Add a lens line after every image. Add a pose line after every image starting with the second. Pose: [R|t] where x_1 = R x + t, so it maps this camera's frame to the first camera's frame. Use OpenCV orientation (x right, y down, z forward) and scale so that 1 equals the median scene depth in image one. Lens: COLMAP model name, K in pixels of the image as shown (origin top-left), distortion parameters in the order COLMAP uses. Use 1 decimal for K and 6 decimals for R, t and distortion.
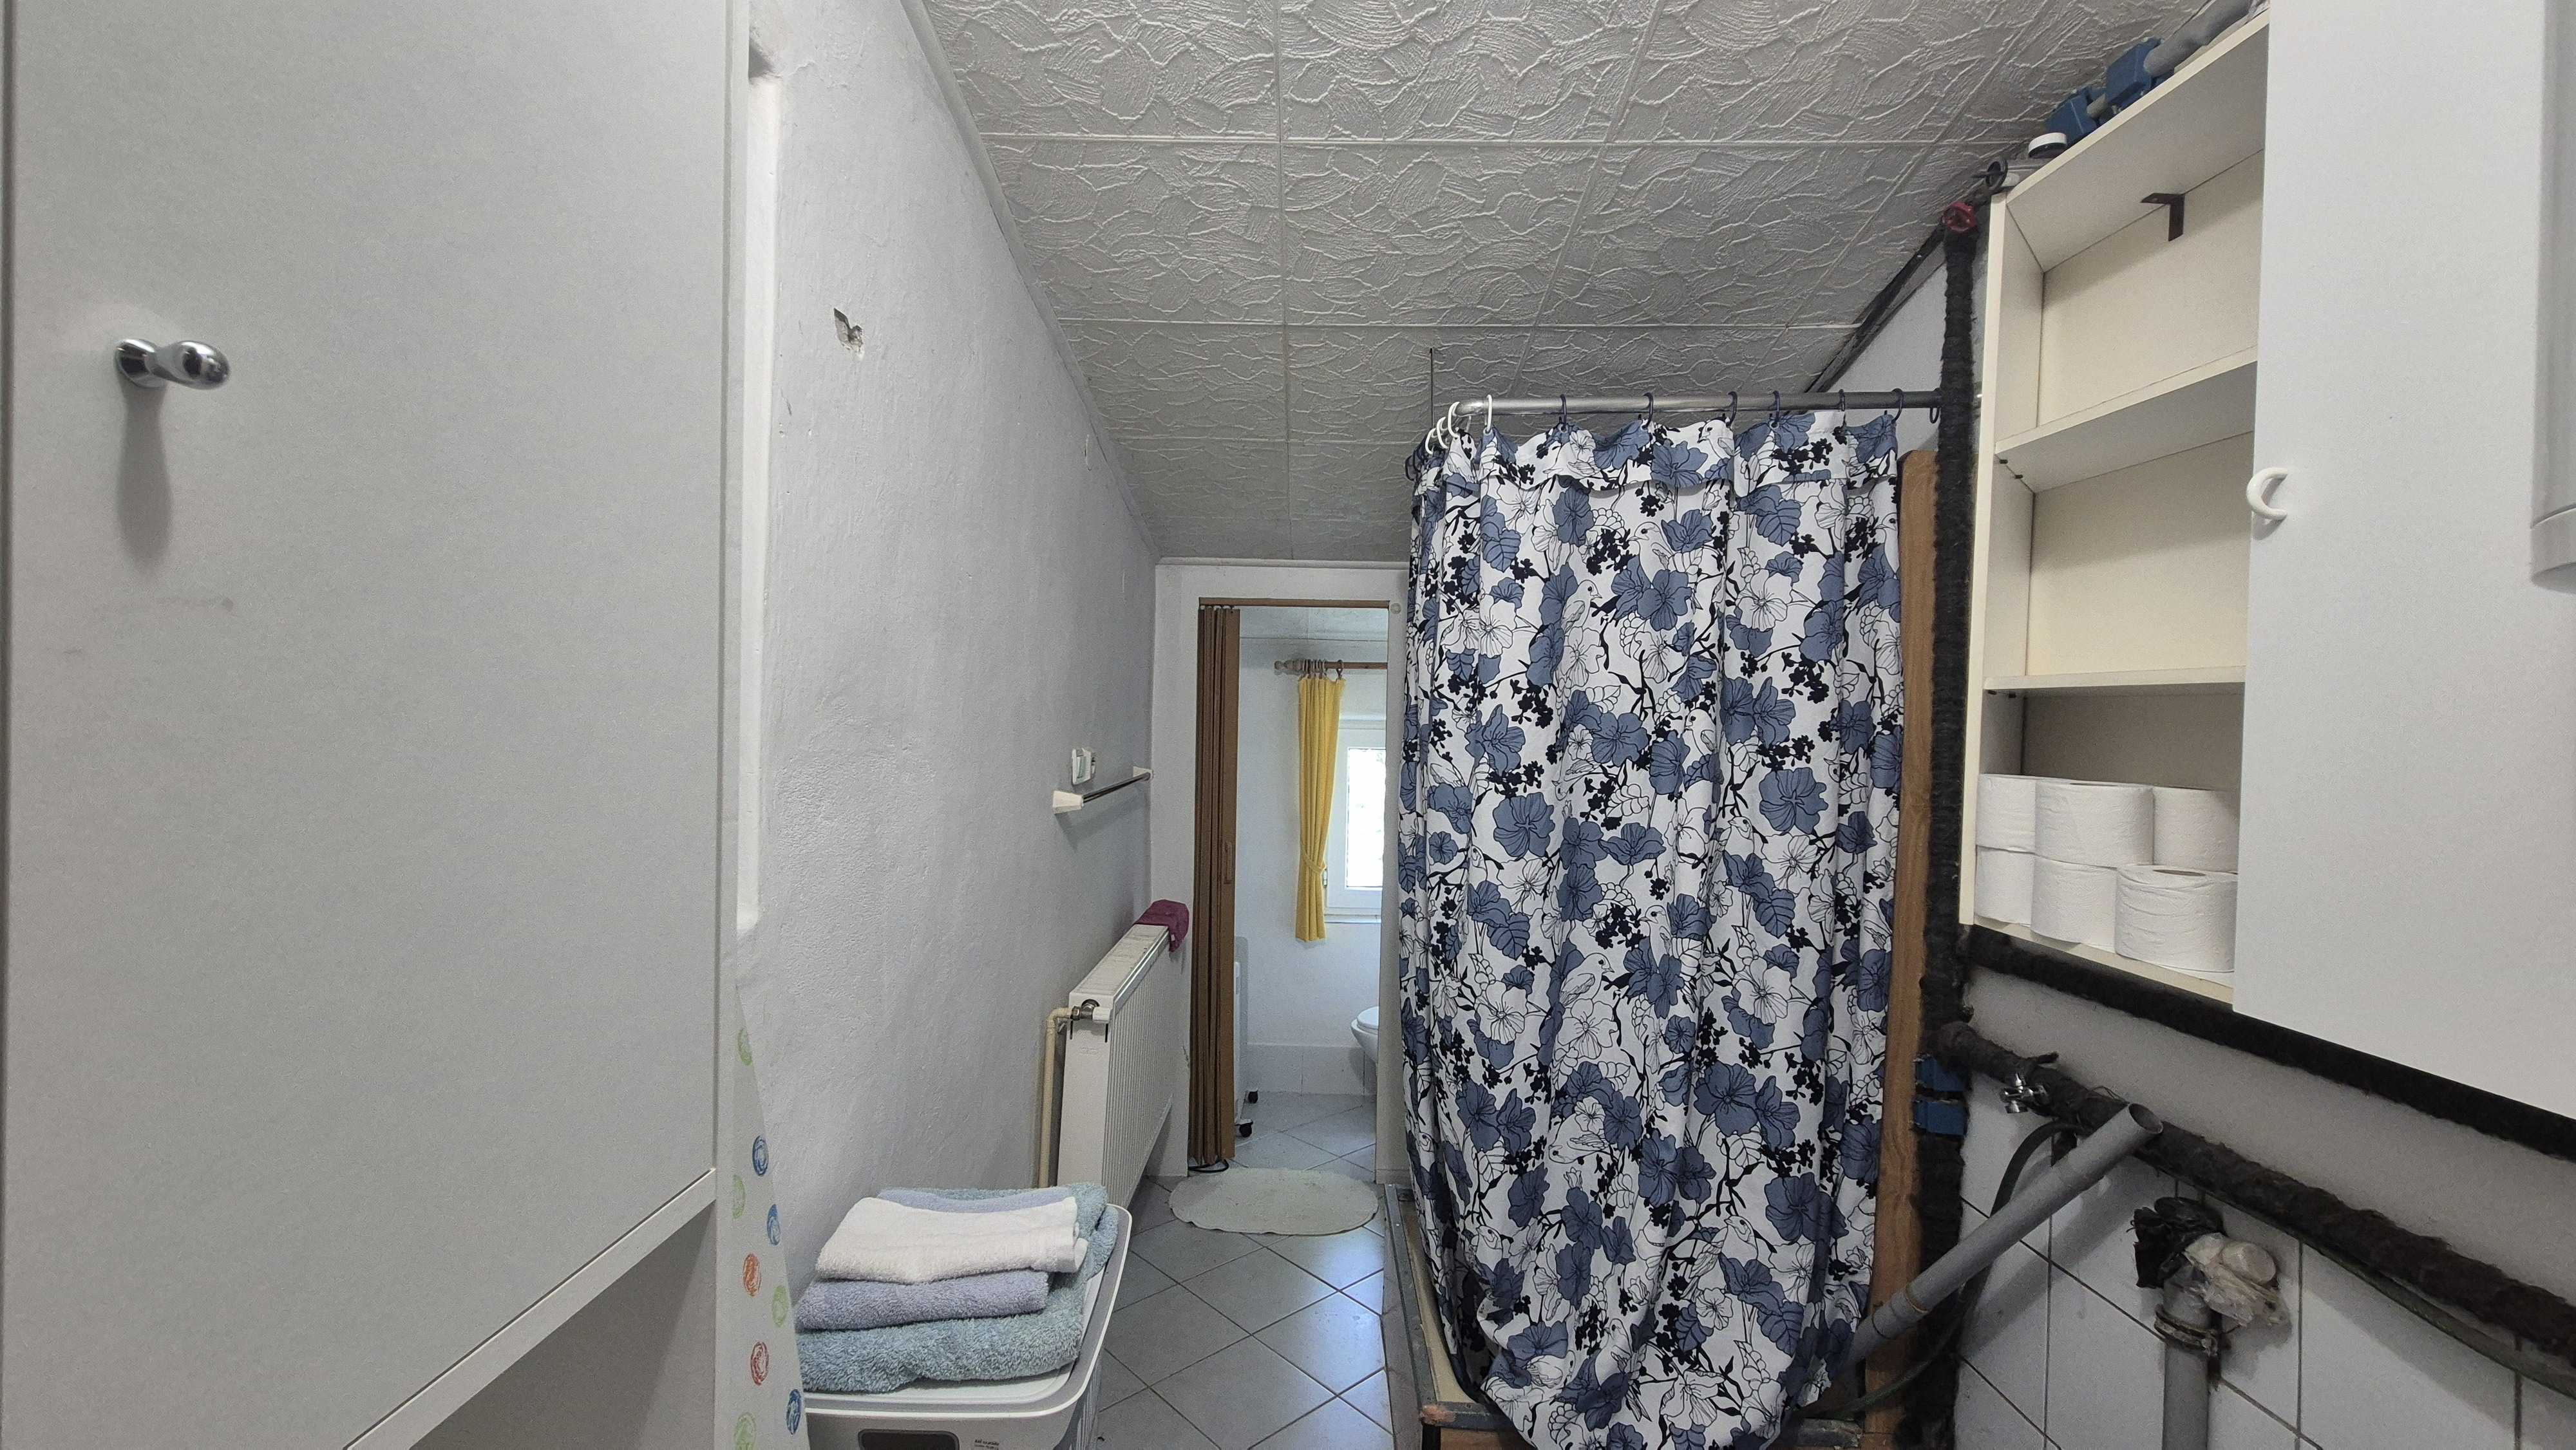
lens RADIAL K [[1052.1, 0, 1290.9], [0, 1052.1, 724.9], [0, 0, 1]] dist [-0.001017, 0.000705]
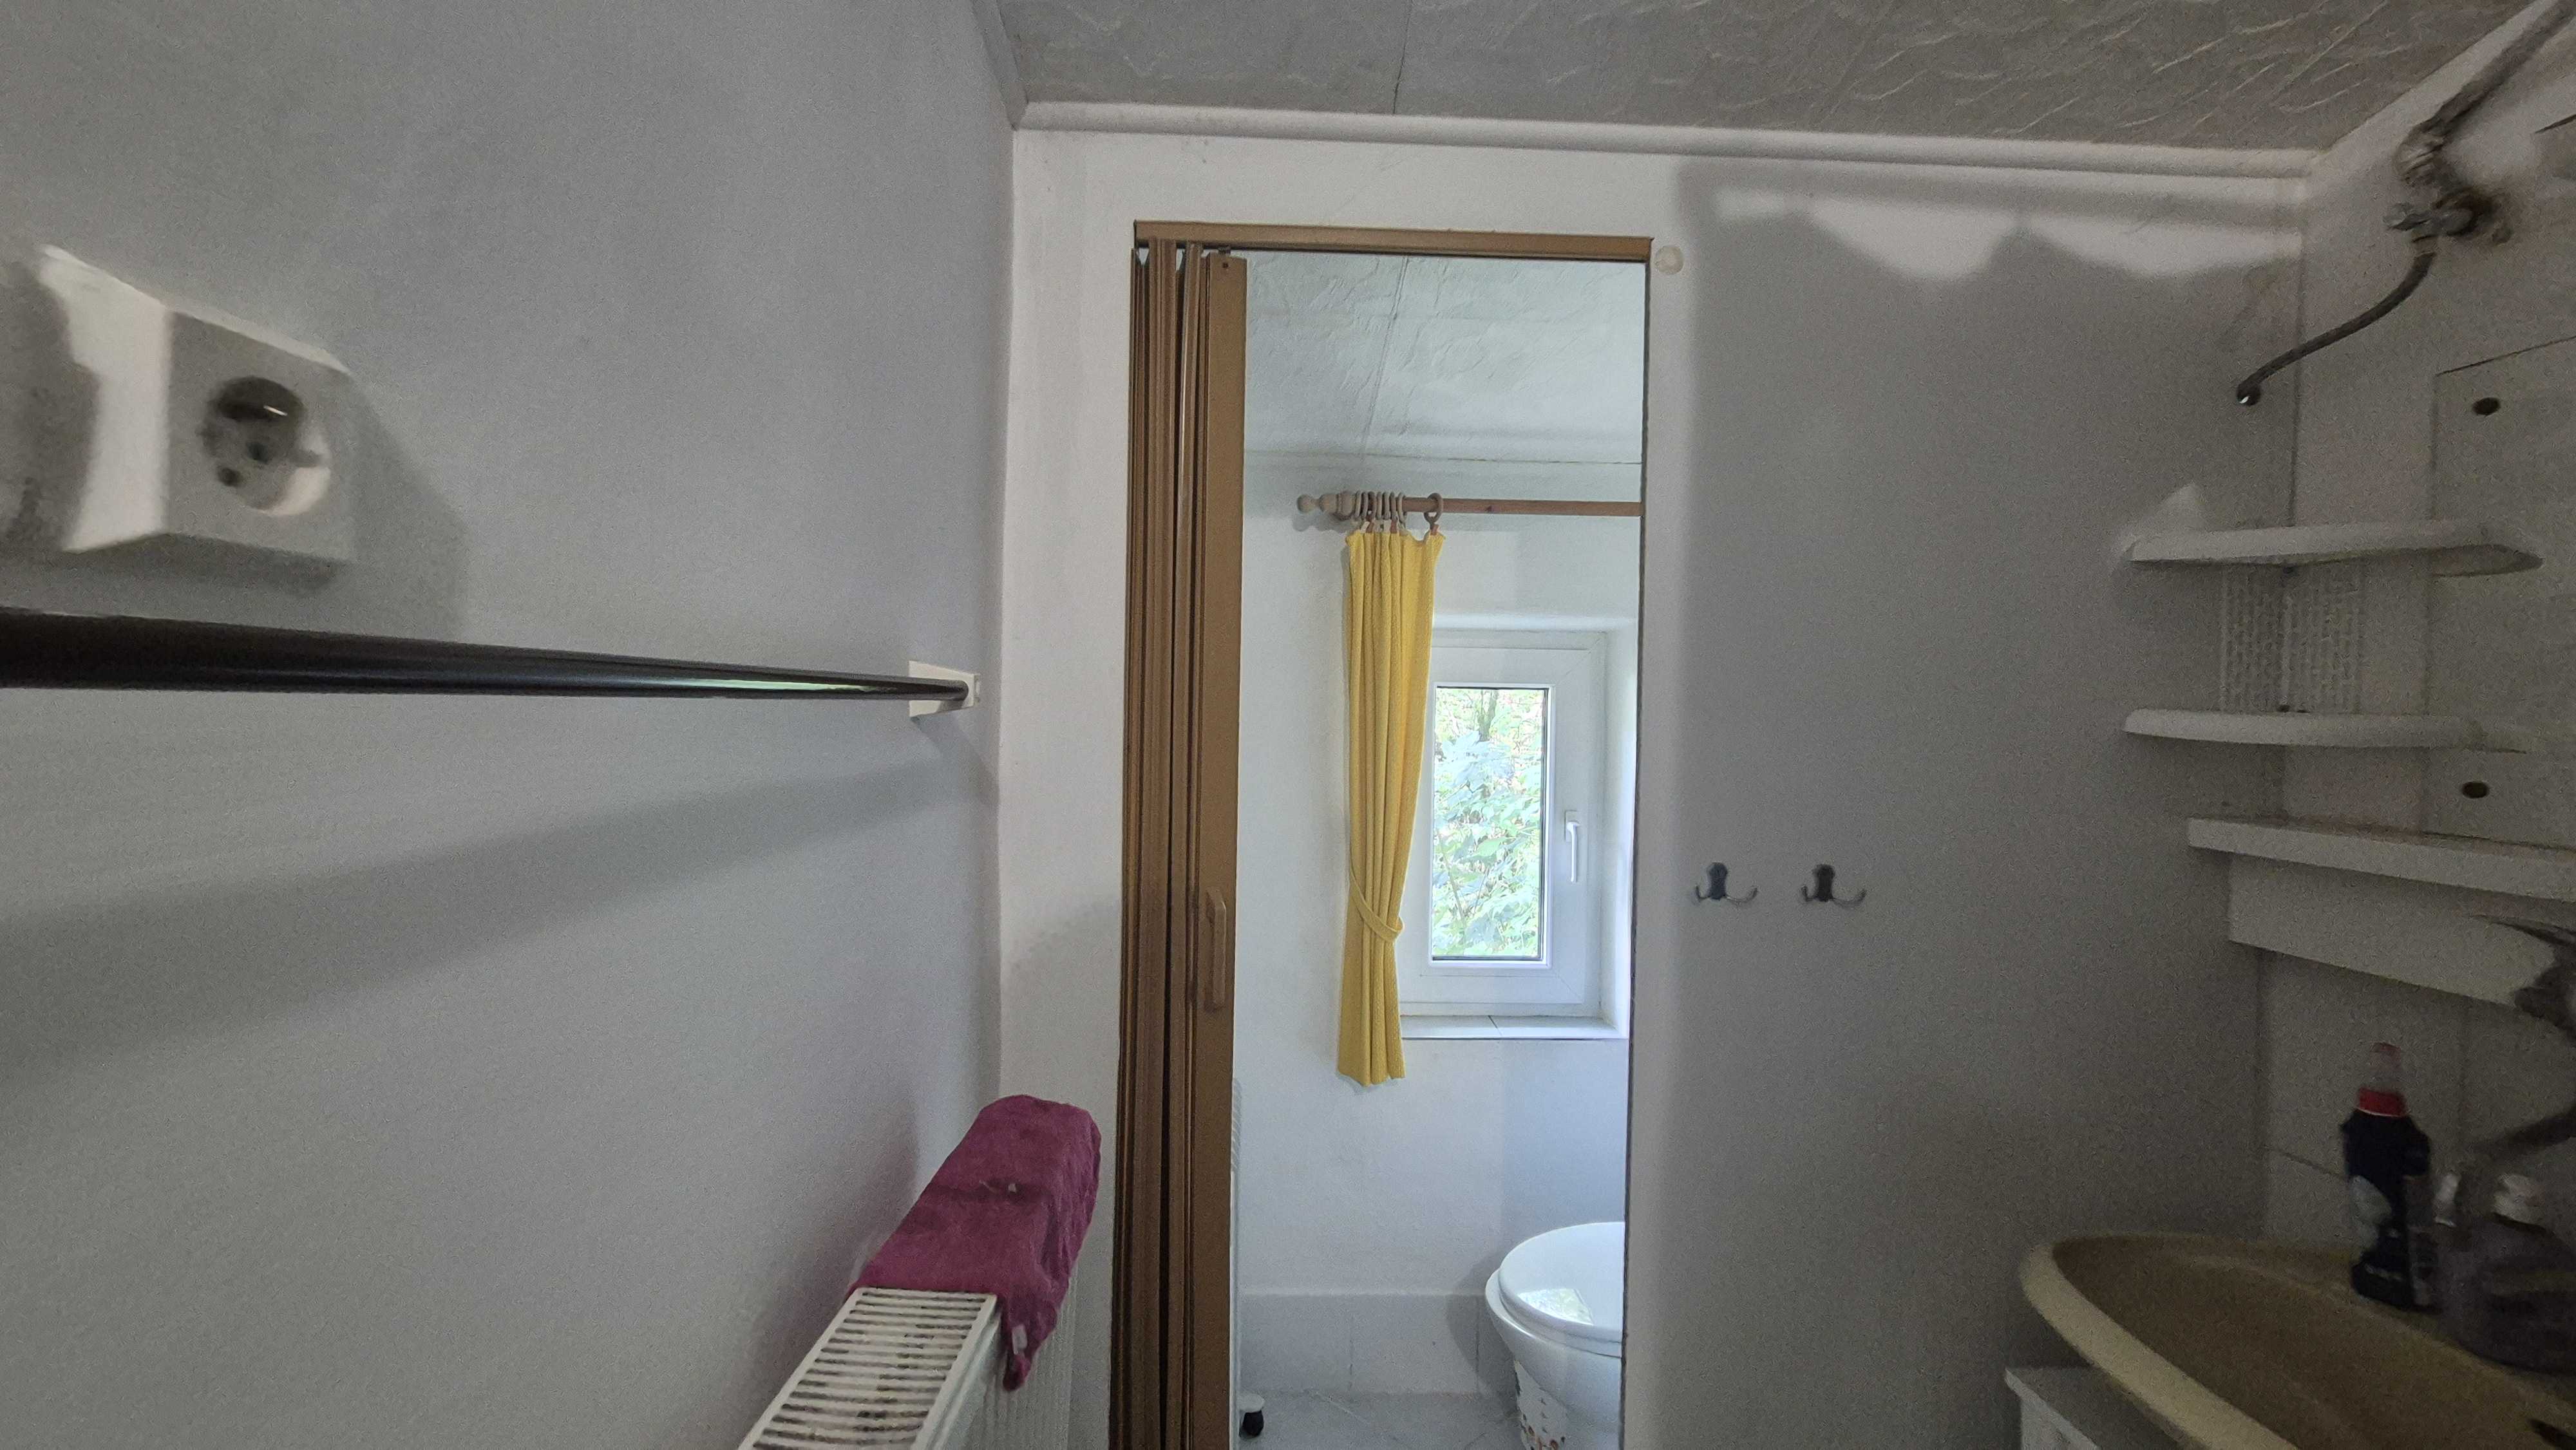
lens RADIAL K [[1052.1, 0, 1281.3], [0, 1052.1, 721.6], [0, 0, 1]] dist [-0.001017, 0.000705]
pose [[0.998996, 0.000324, 0.044803, -0.052825], [-0.000303, 1.000000, -0.000478, 0.050331], [-0.044803, 0.000464, 0.998996, 0.631790]]
